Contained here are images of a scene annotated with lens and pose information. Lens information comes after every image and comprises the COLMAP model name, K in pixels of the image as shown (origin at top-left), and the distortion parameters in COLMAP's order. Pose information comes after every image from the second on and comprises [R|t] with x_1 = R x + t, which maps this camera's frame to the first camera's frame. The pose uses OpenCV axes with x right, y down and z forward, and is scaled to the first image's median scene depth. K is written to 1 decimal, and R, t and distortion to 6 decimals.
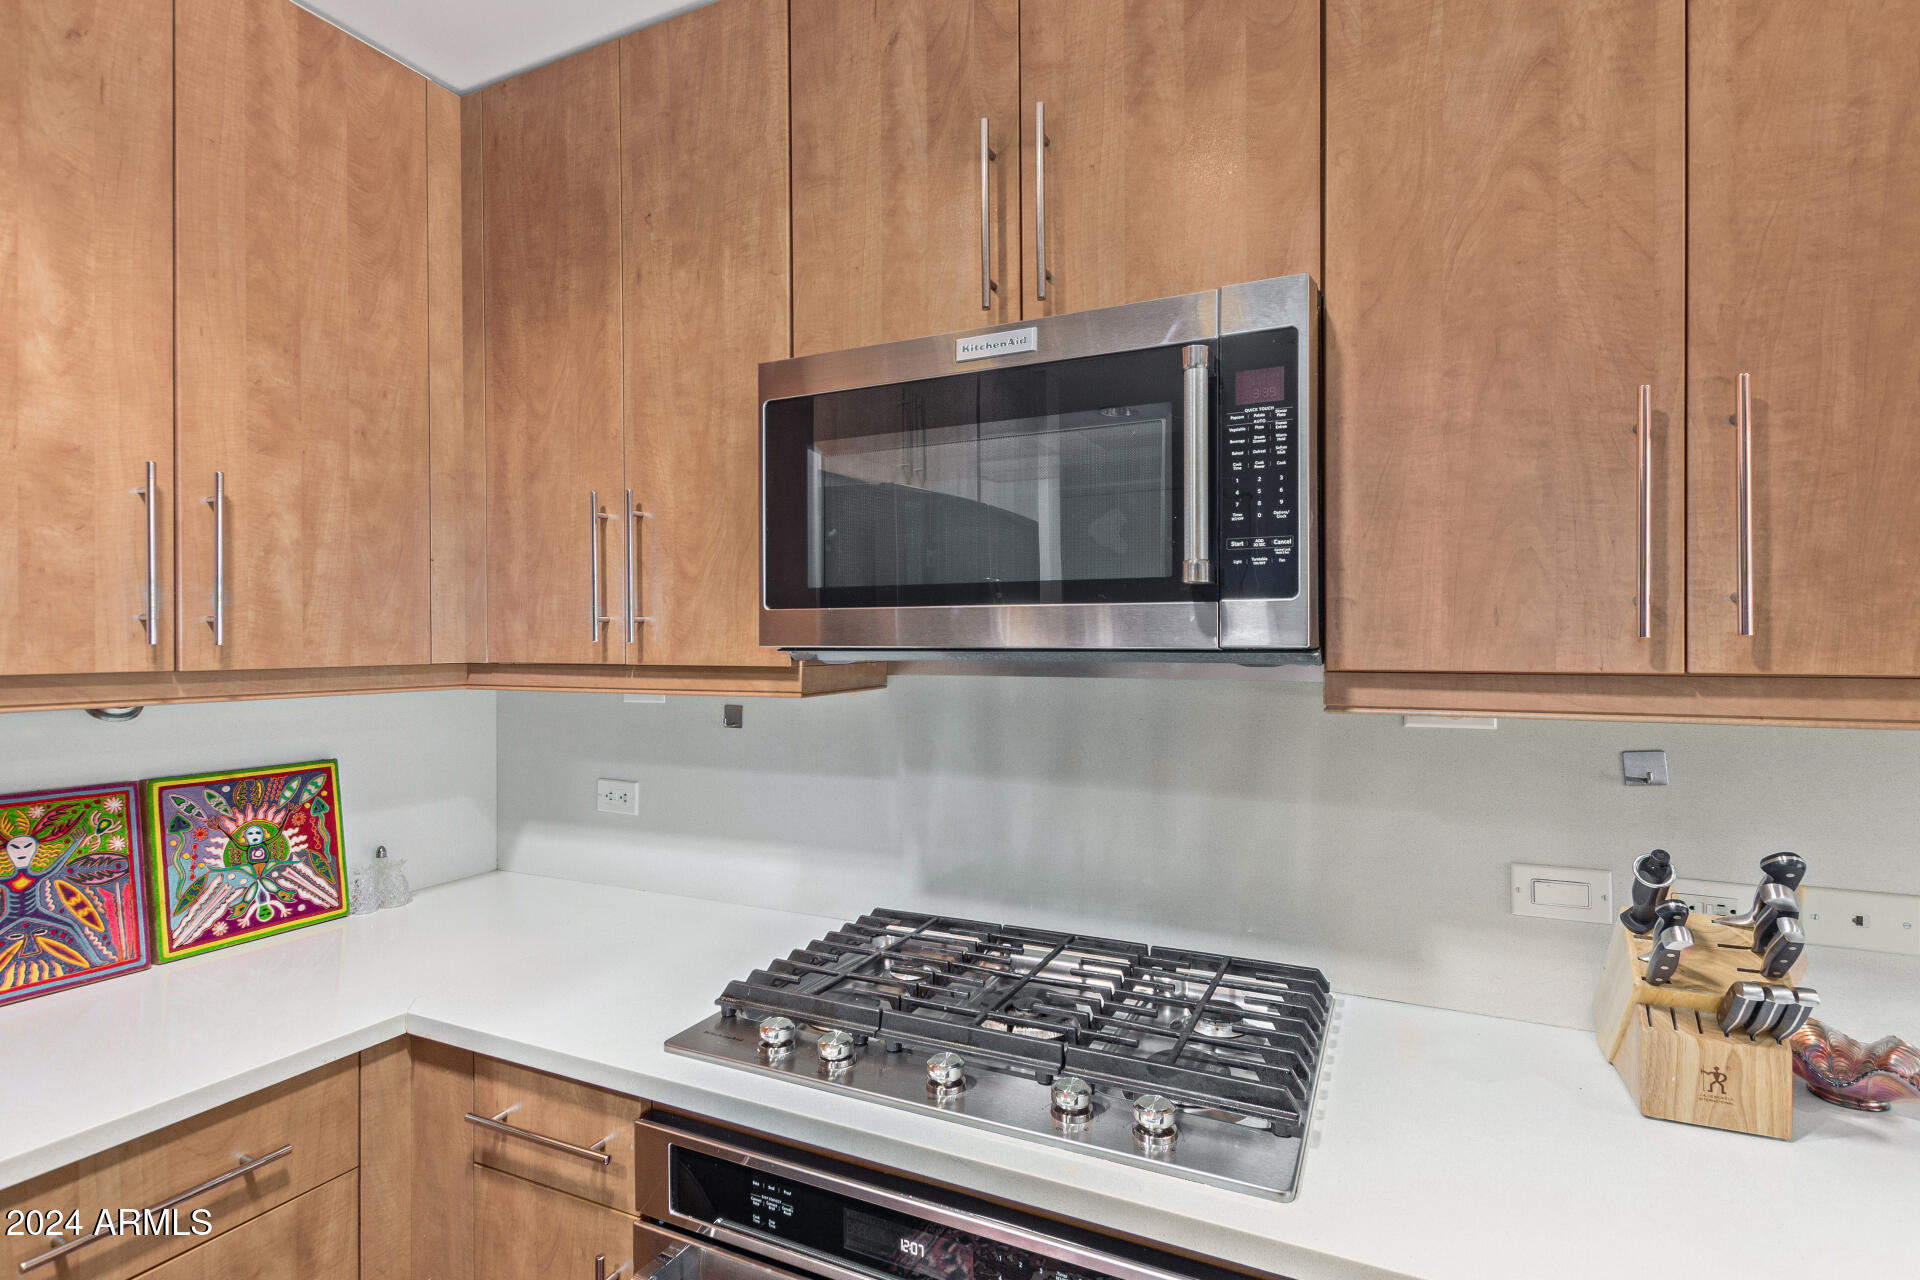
lens RADIAL K [[926.5, 0, 967.5], [0, 926.5, 637.3], [0, 0, 1]] dist [0.011361, -0.004006]
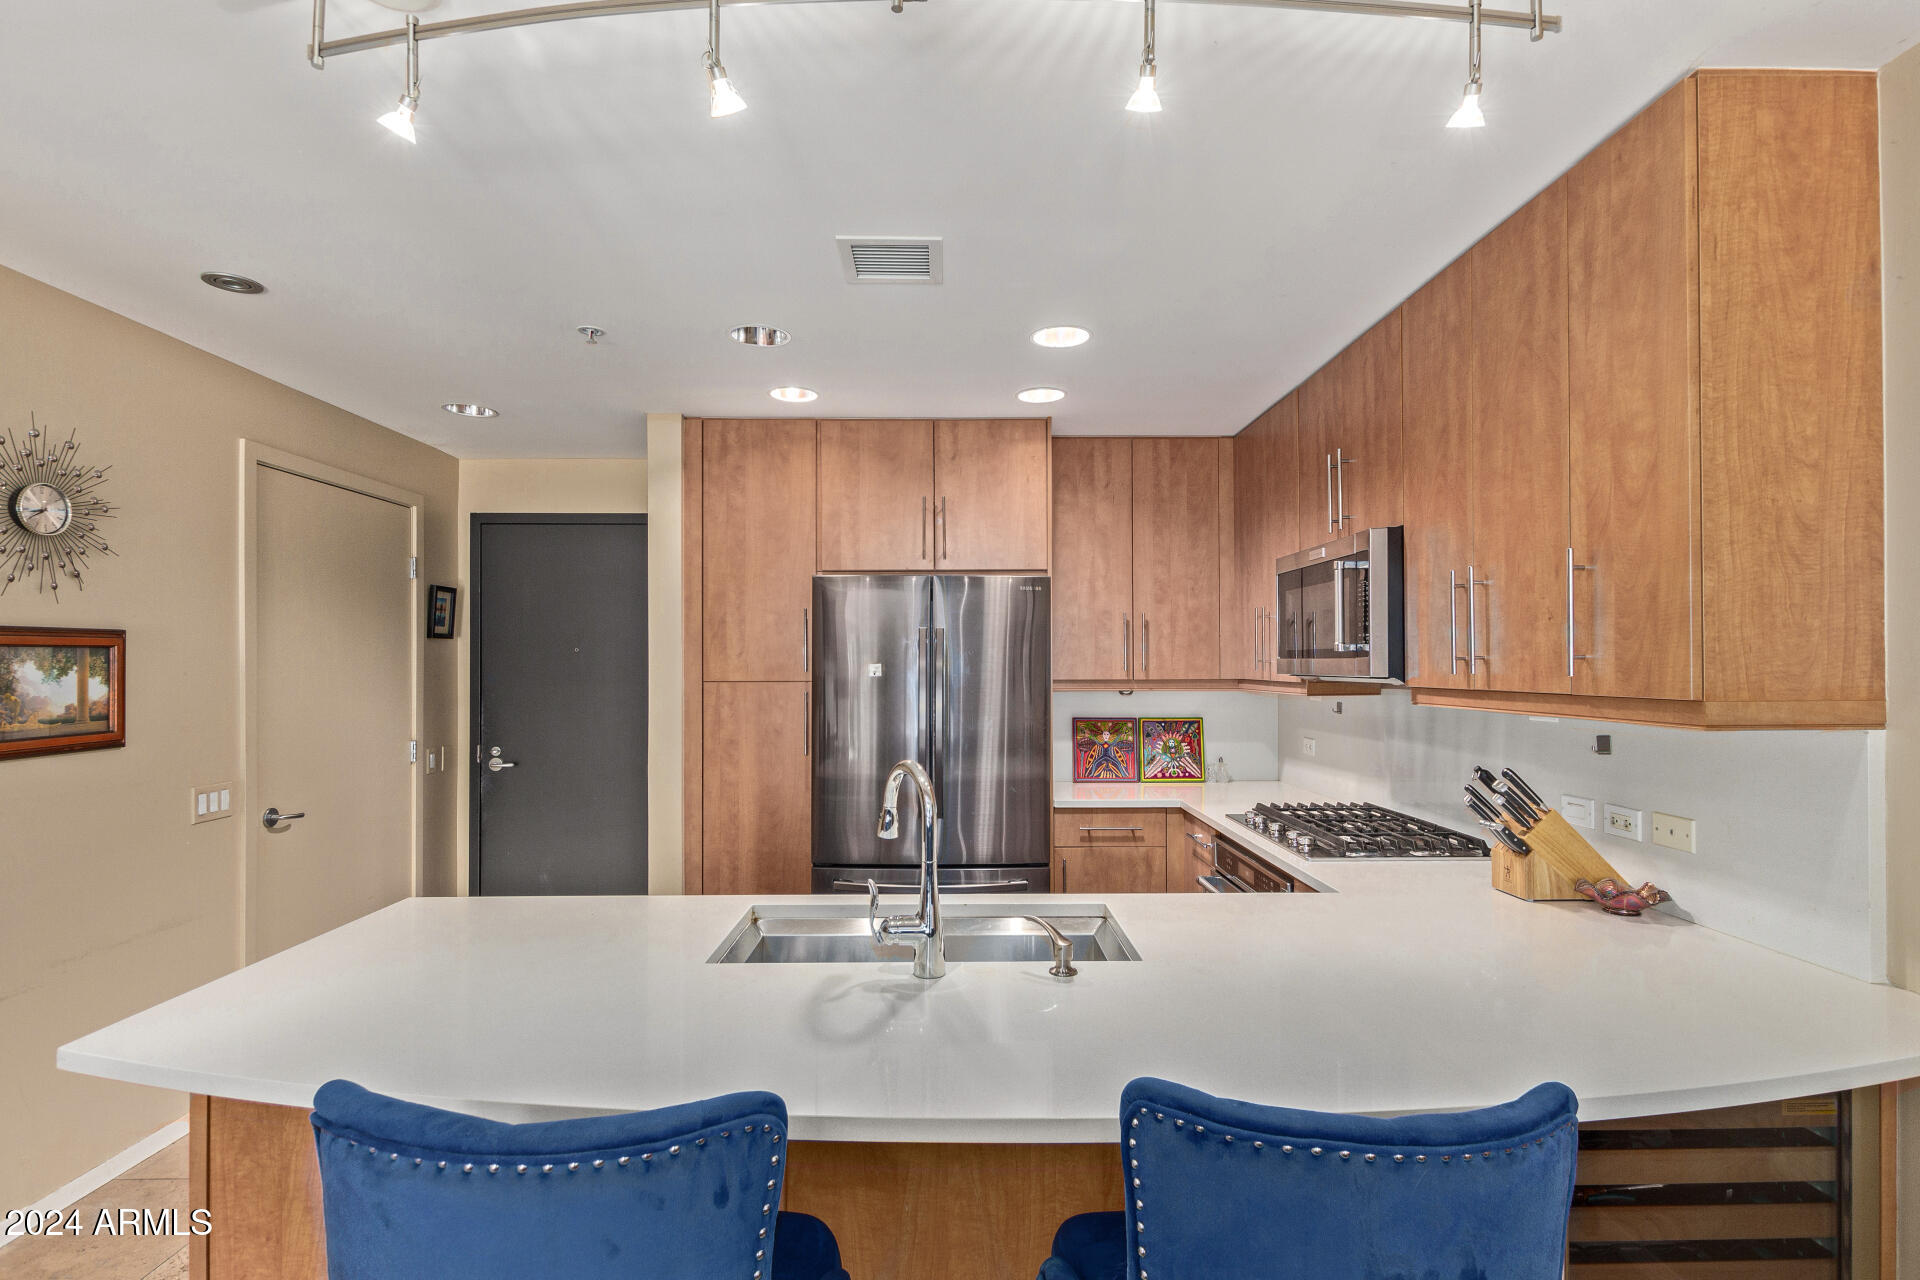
lens RADIAL K [[926.5, 0, 966.2], [0, 926.5, 657.5], [0, 0, 1]] dist [0.011361, -0.004006]
pose [[0.448752, -0.004560, -0.893645, 1.611579], [0.003008, 0.999989, -0.003593, -0.026357], [0.893651, -0.001076, 0.448761, -0.847414]]
